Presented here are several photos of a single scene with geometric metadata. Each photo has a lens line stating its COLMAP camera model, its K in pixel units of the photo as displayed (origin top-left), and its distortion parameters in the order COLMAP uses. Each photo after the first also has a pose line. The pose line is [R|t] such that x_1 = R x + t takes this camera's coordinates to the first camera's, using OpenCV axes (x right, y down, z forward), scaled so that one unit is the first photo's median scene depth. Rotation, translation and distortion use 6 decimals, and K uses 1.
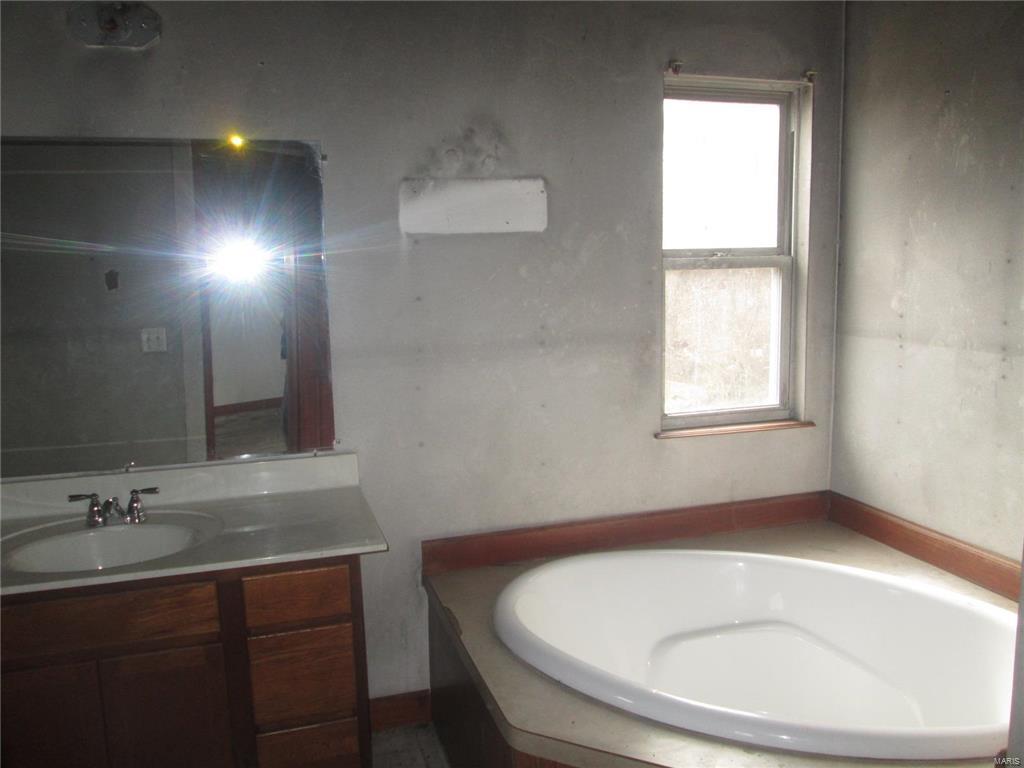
lens RADIAL K [[855.3, 0, 512.0], [0, 855.3, 384.0], [0, 0, 1]] dist [-0.044893, 0.010702]
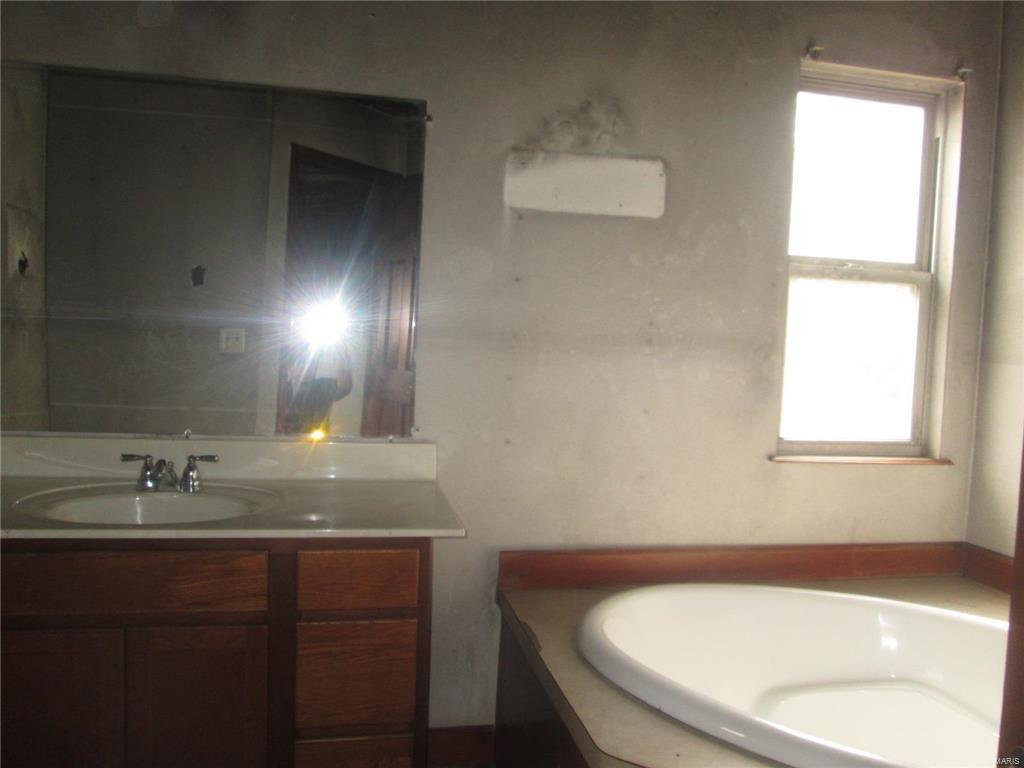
lens RADIAL K [[855.3, 0, 512.0], [0, 855.3, 384.0], [0, 0, 1]] dist [-0.044893, 0.010702]
pose [[0.993660, 0.069642, -0.088258, -0.026653], [-0.077570, 0.992932, -0.089830, 0.090632], [0.081378, 0.096107, 0.992039, 0.103785]]
